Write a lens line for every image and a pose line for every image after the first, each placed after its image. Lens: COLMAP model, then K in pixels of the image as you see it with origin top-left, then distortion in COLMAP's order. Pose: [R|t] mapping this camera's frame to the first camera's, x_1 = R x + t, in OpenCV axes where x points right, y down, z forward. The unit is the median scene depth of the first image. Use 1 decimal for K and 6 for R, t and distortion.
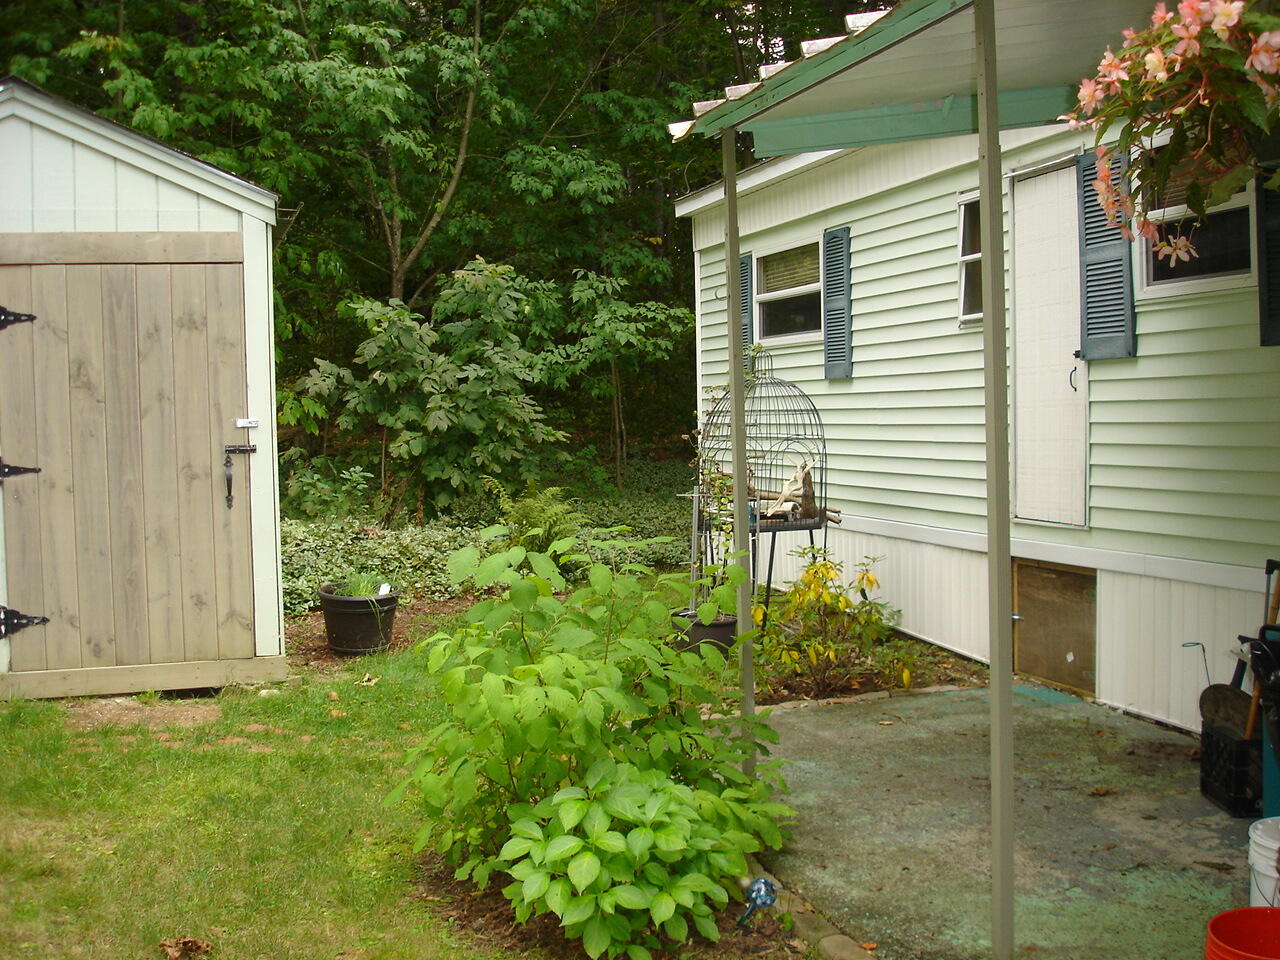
lens RADIAL K [[1433.8, 0, 631.6], [0, 1433.8, 483.2], [0, 0, 1]] dist [-0.072814, -0.109790]
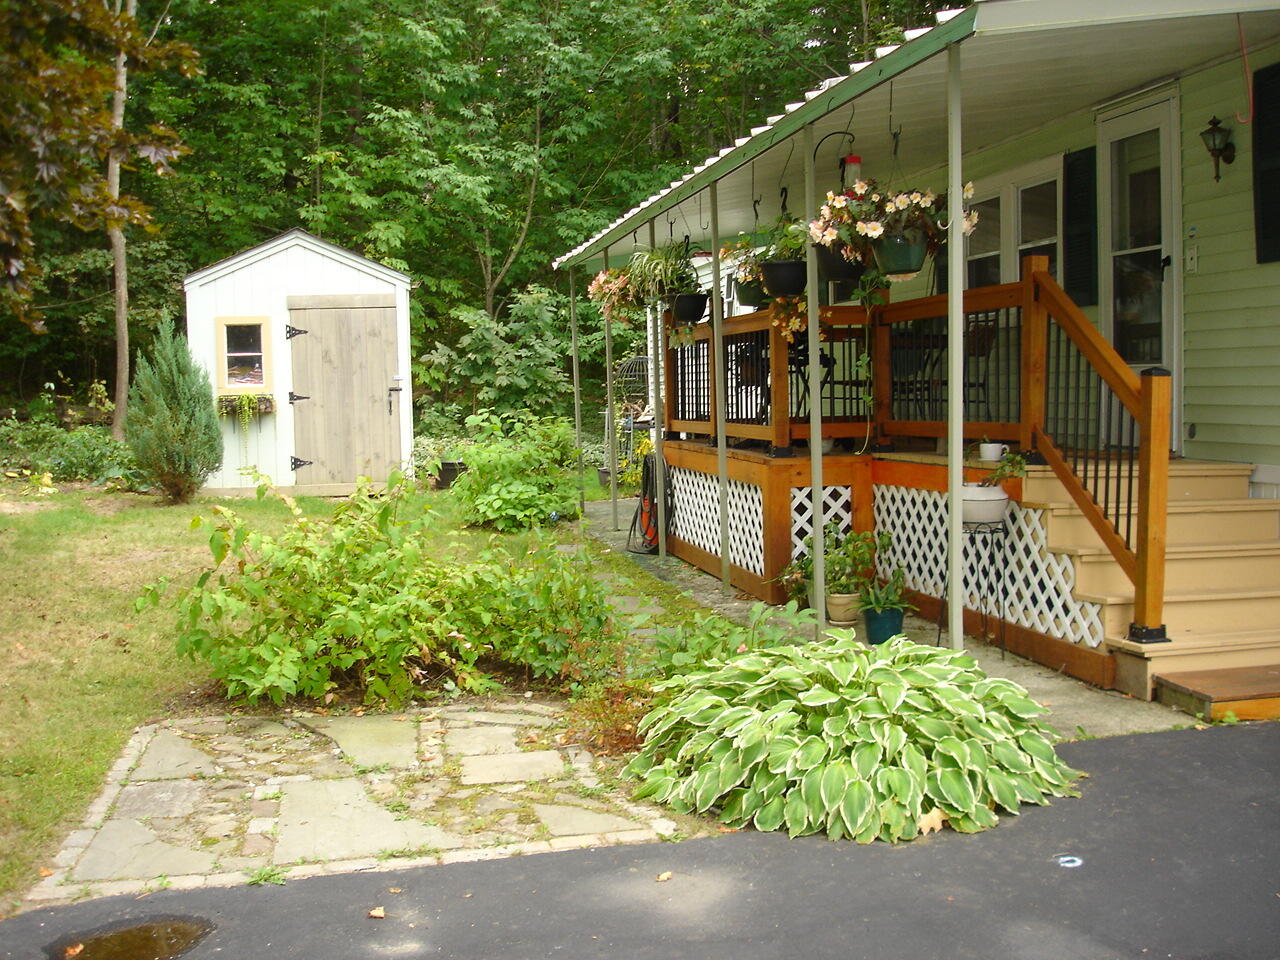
lens RADIAL K [[1433.8, 0, 631.6], [0, 1433.8, 483.2], [0, 0, 1]] dist [-0.072814, -0.109790]
pose [[0.995244, 0.005314, -0.097273, 0.323258], [-0.003678, 0.999849, 0.016996, 0.086047], [0.097348, -0.016558, 0.995113, -1.236903]]
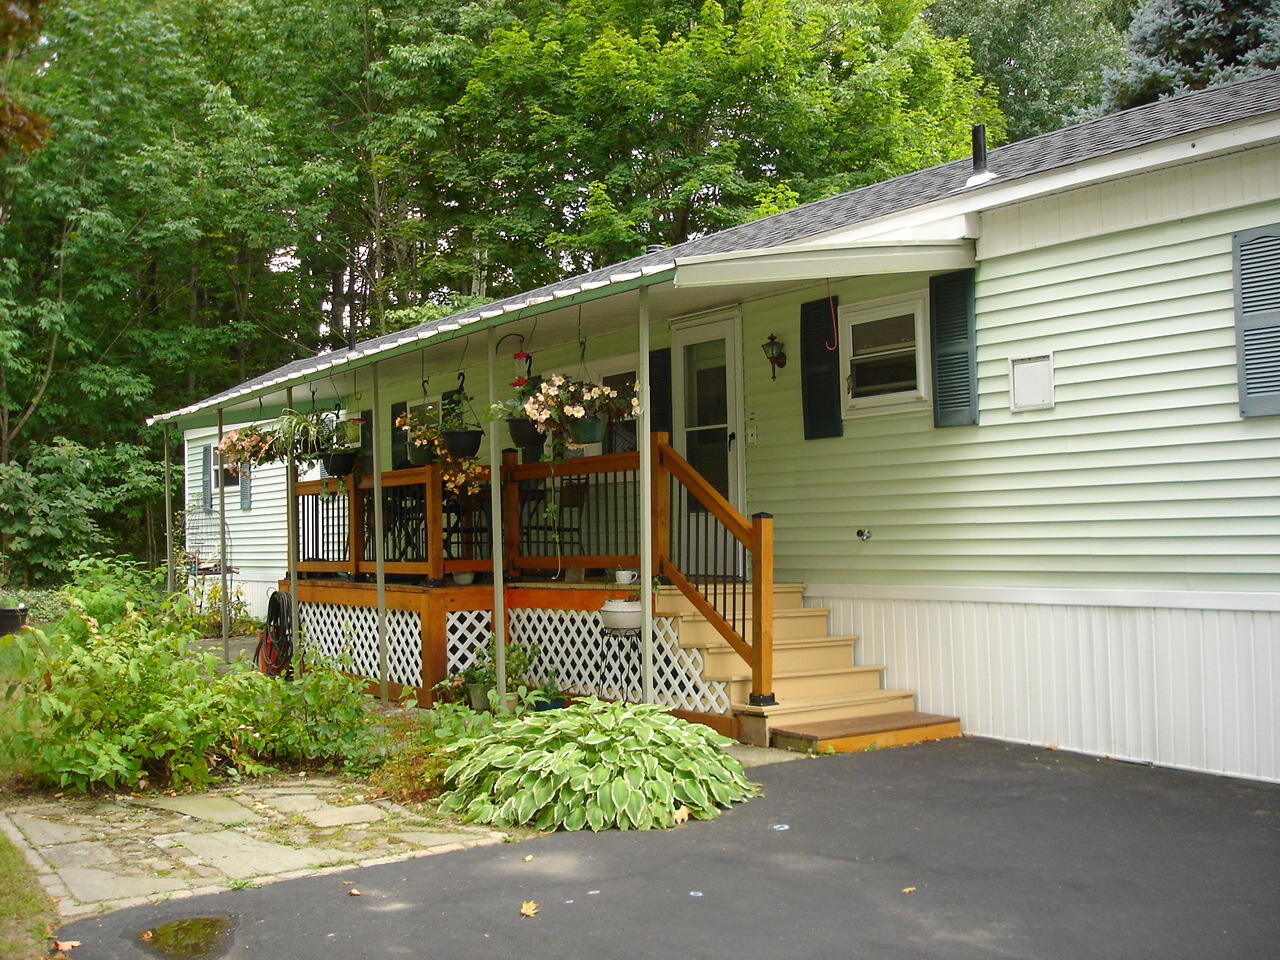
lens RADIAL K [[1433.8, 0, 631.6], [0, 1433.8, 483.2], [0, 0, 1]] dist [-0.072814, -0.109790]
pose [[0.955126, 0.010480, 0.296013, 0.085007], [0.017032, 0.995777, -0.090211, 0.113817], [-0.295708, 0.091204, 0.950915, -1.497722]]
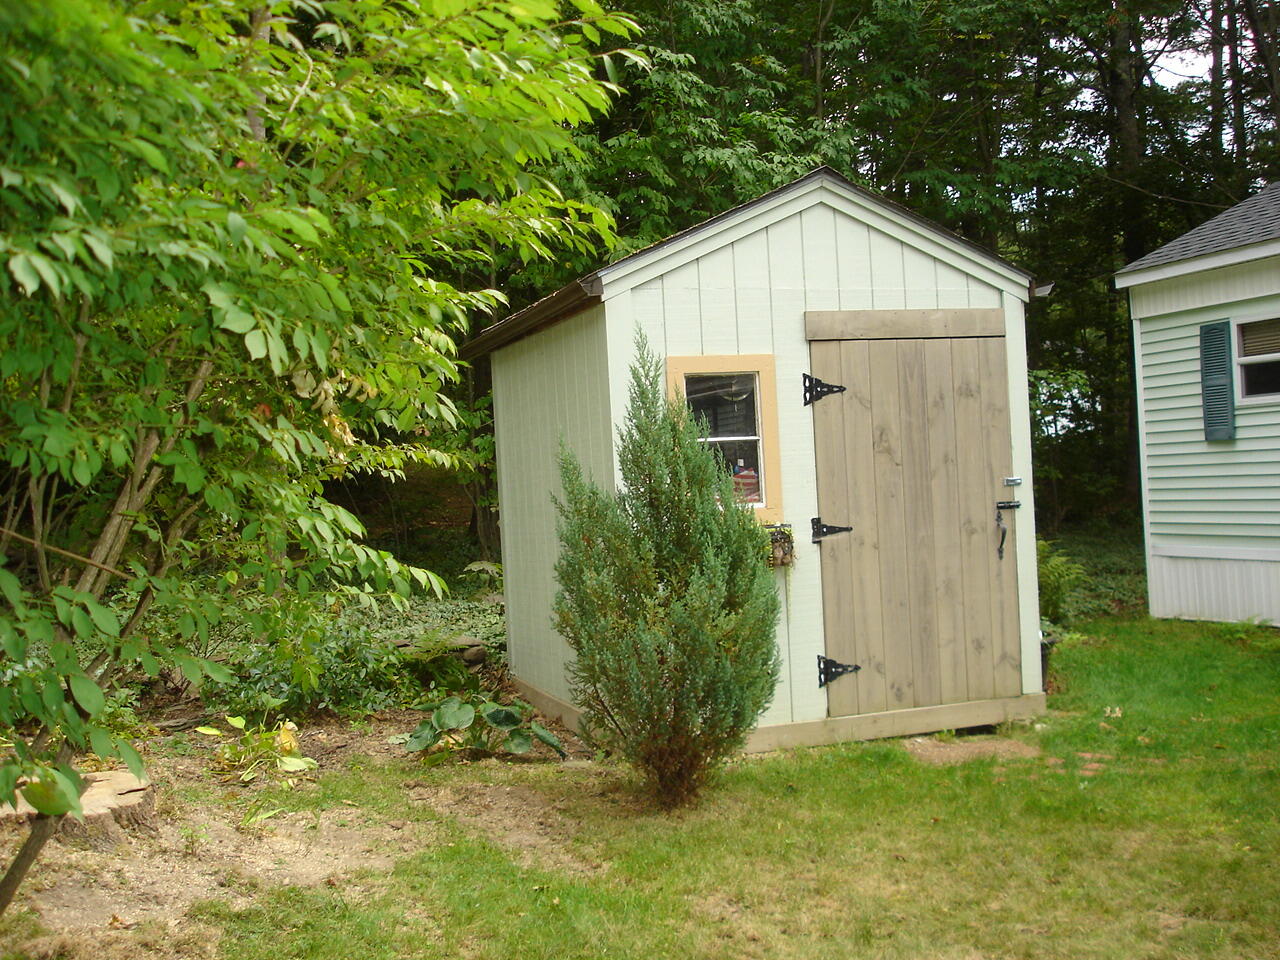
lens RADIAL K [[1433.8, 0, 631.6], [0, 1433.8, 483.2], [0, 0, 1]] dist [-0.072814, -0.109790]
pose [[0.999335, -0.030167, 0.020504, -0.588326], [0.031164, 0.998256, -0.050136, 0.005281], [-0.018956, 0.050742, 0.998532, -0.093199]]
